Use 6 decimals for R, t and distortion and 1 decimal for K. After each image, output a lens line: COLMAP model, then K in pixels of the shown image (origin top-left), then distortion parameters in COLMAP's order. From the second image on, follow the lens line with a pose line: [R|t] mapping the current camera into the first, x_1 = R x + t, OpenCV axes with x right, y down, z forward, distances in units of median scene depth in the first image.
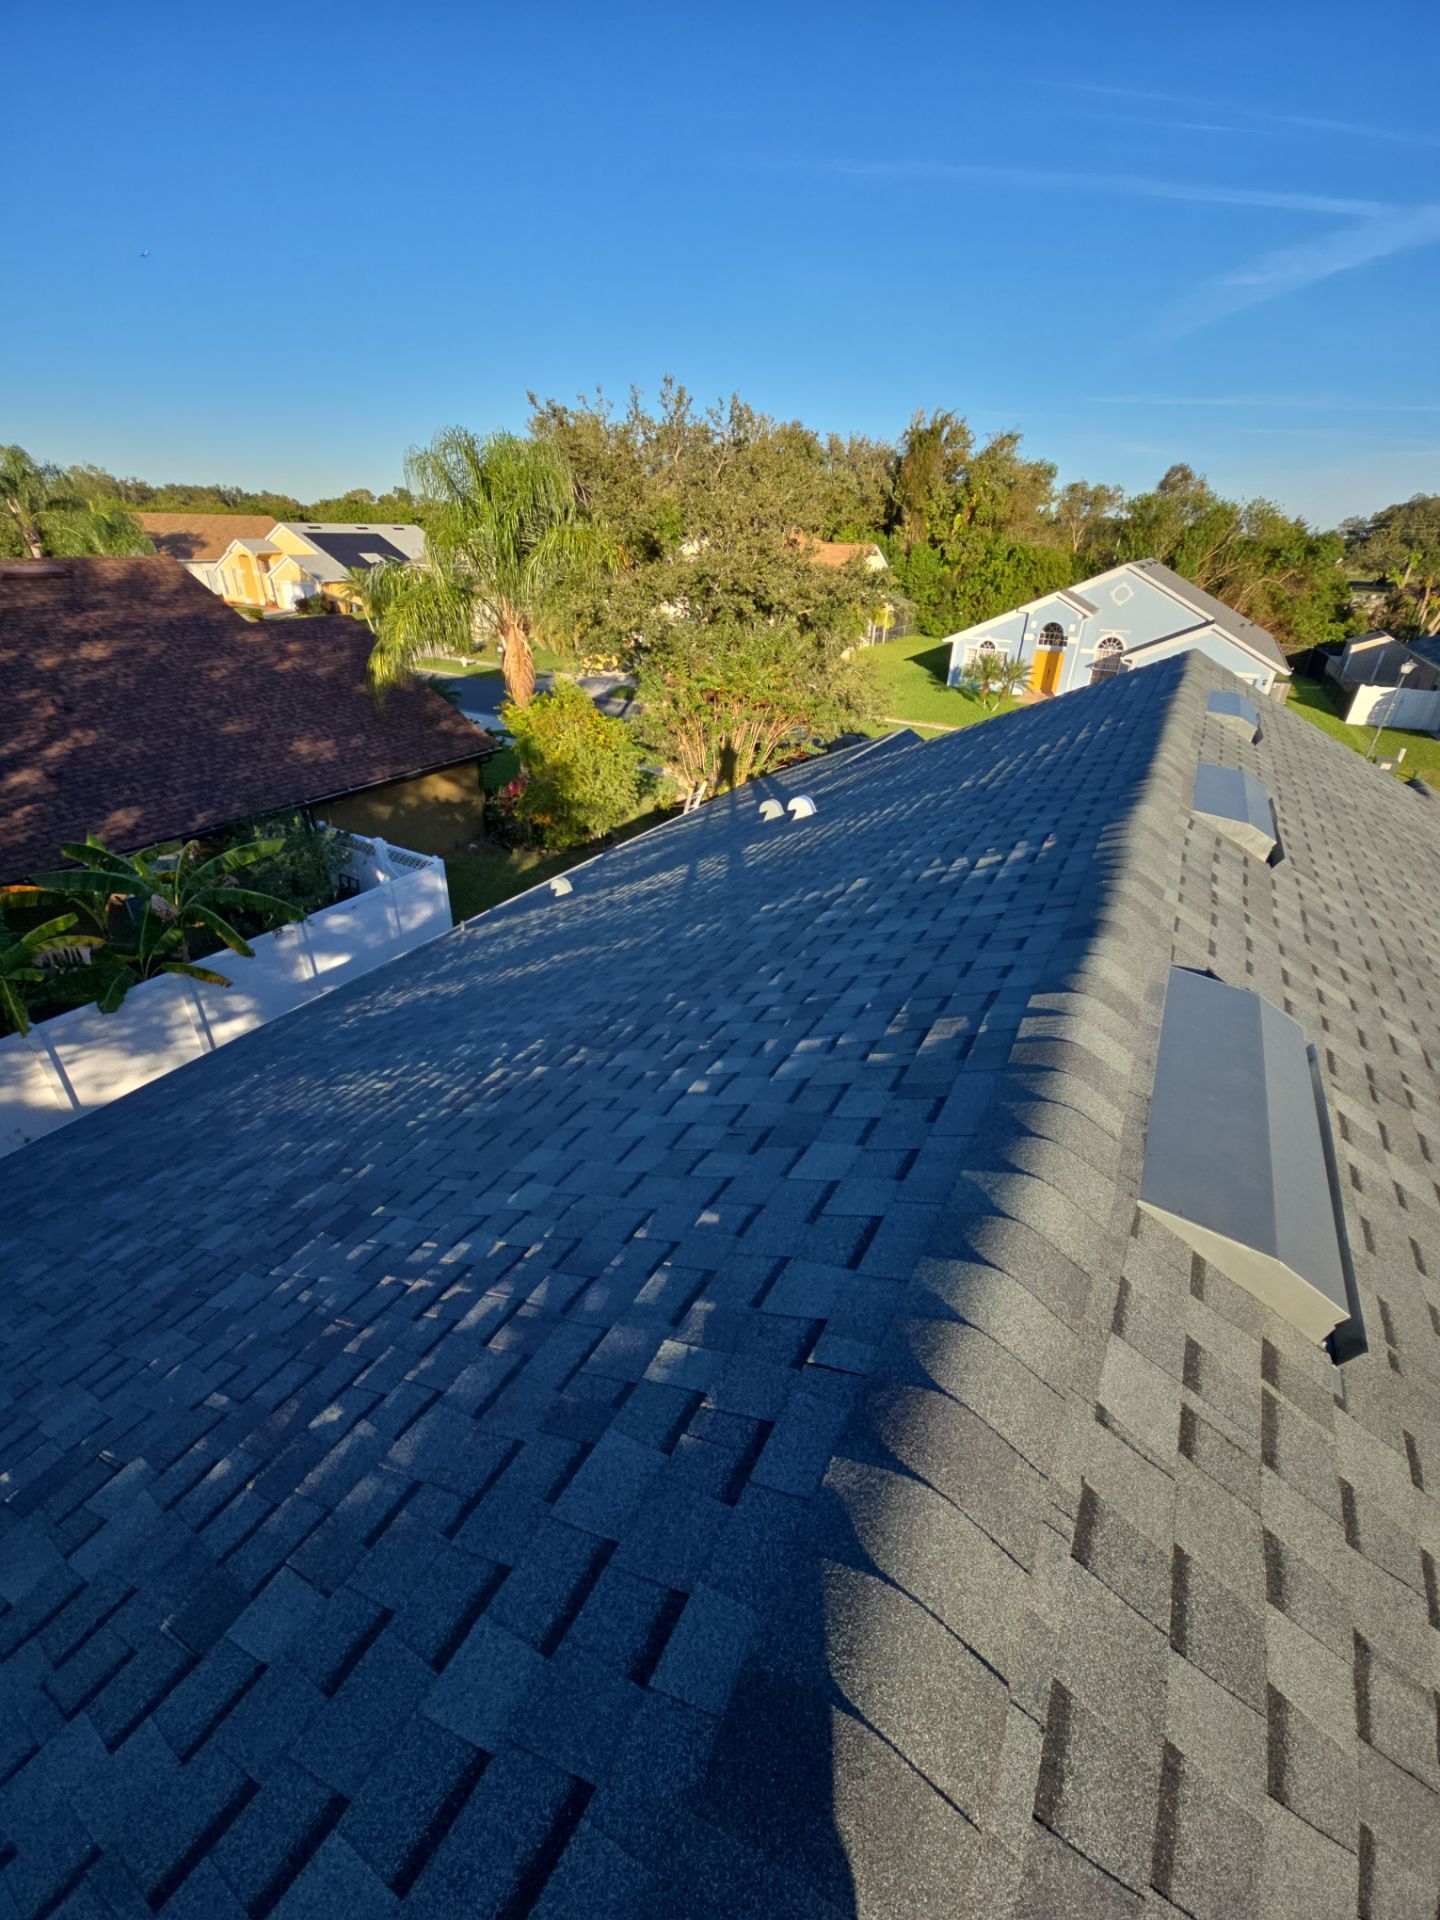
lens RADIAL K [[778.9, 0, 718.5], [0, 778.9, 964.2], [0, 0, 1]] dist [0.002208, -0.004228]
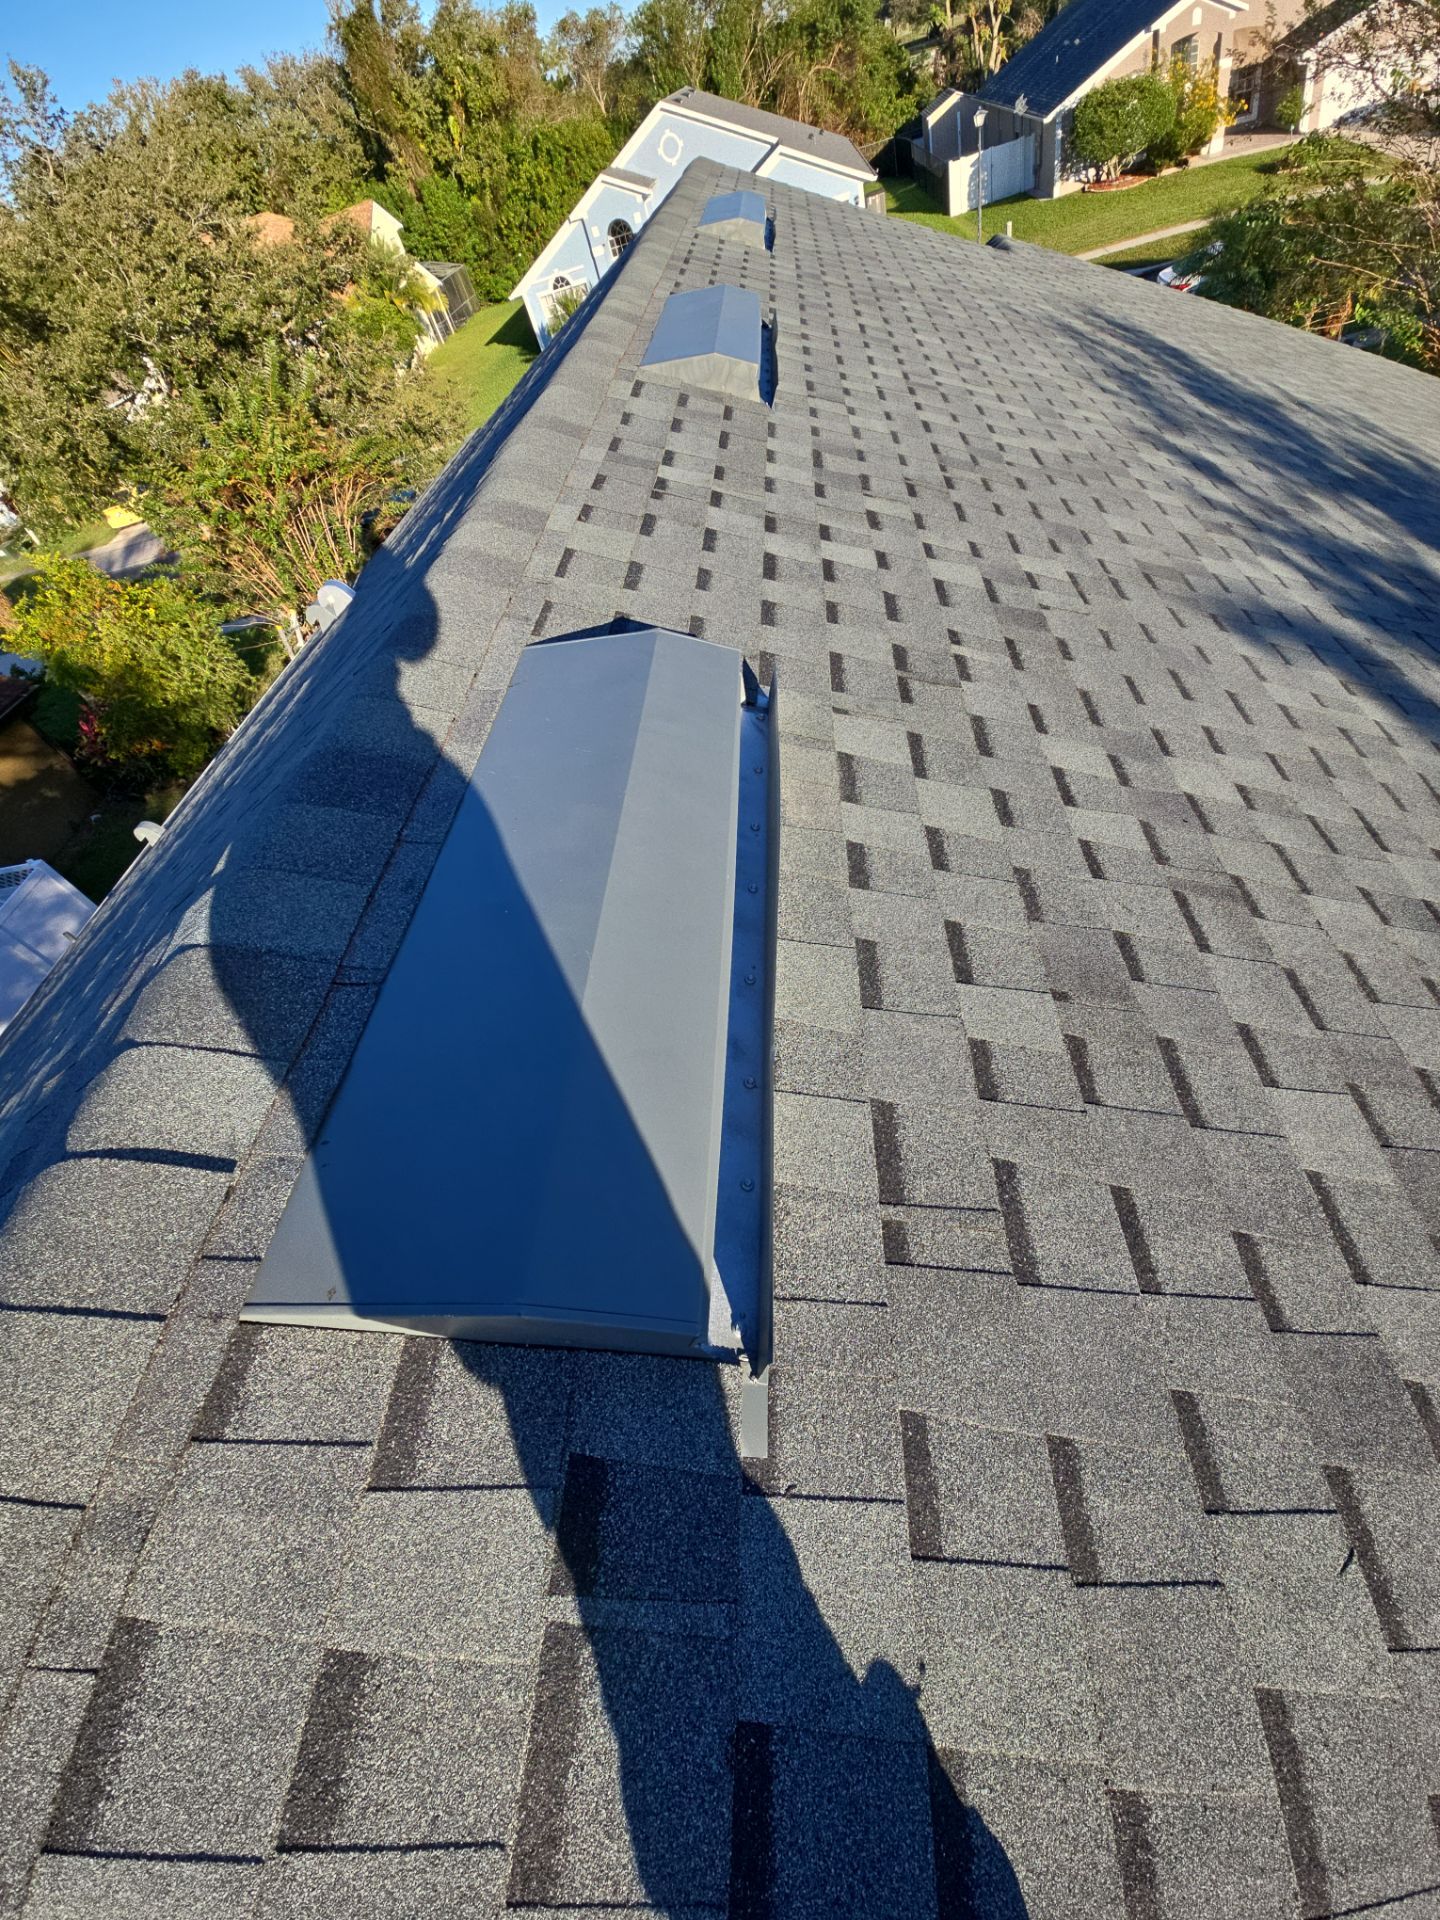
lens RADIAL K [[778.9, 0, 718.4], [0, 778.9, 960.2], [0, 0, 1]] dist [0.002208, -0.004228]
pose [[0.854867, -0.506668, 0.111756, 0.207060], [0.453093, 0.833954, 0.315005, 0.030987], [-0.252802, -0.218652, 0.942487, 0.146014]]
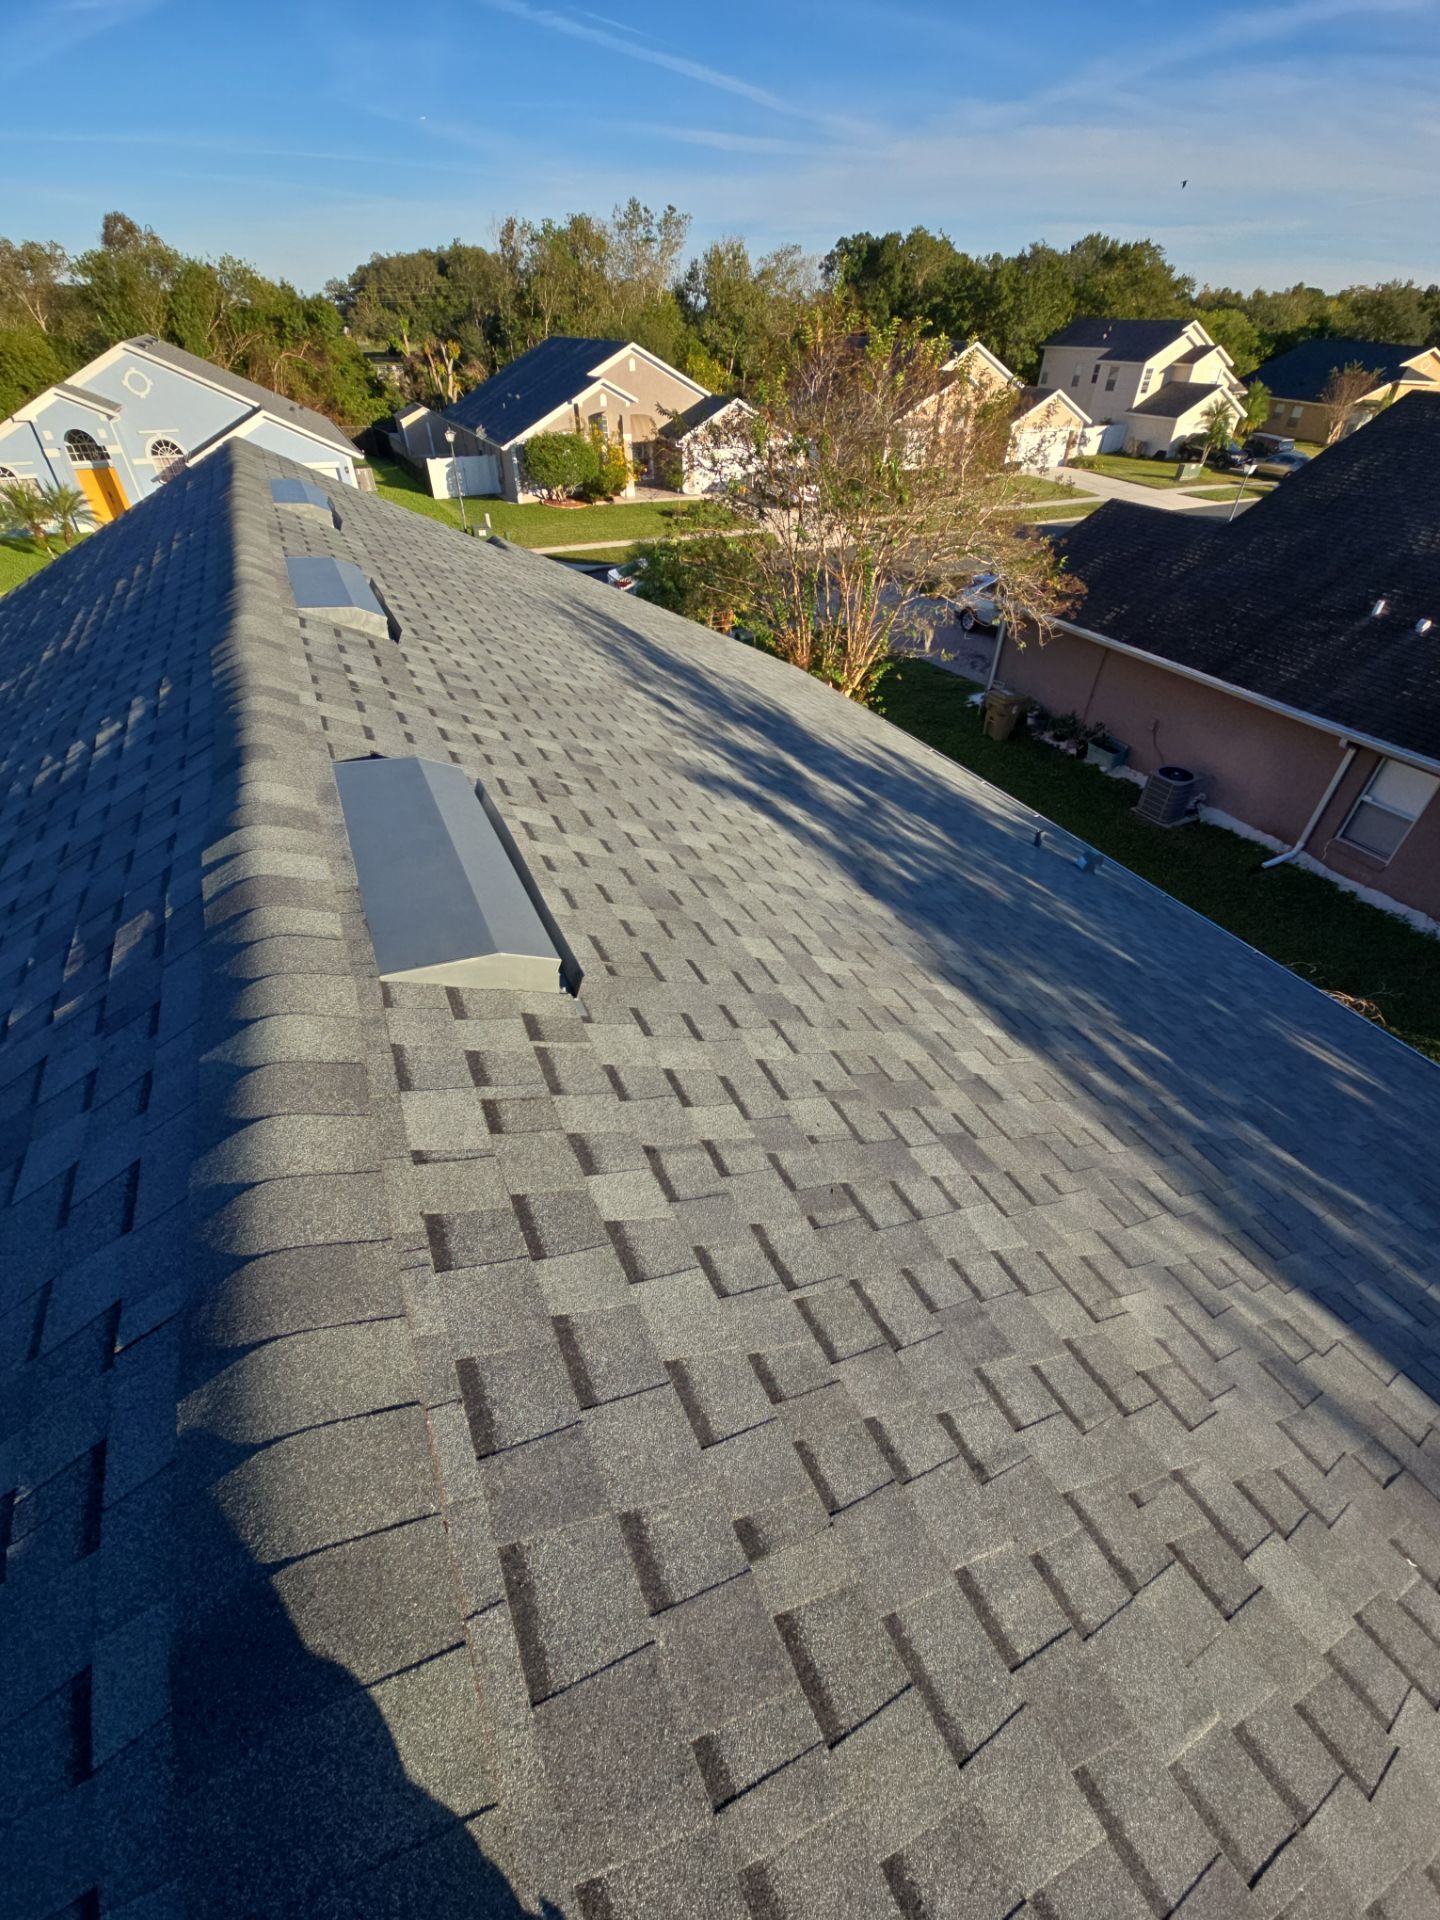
lens RADIAL K [[778.9, 0, 735.1], [0, 778.9, 964.0], [0, 0, 1]] dist [0.002208, -0.004228]
pose [[0.552637, -0.546011, 0.629653, 0.037559], [0.409457, 0.835916, 0.365500, 0.025078], [-0.725904, 0.055827, 0.685526, -0.019227]]
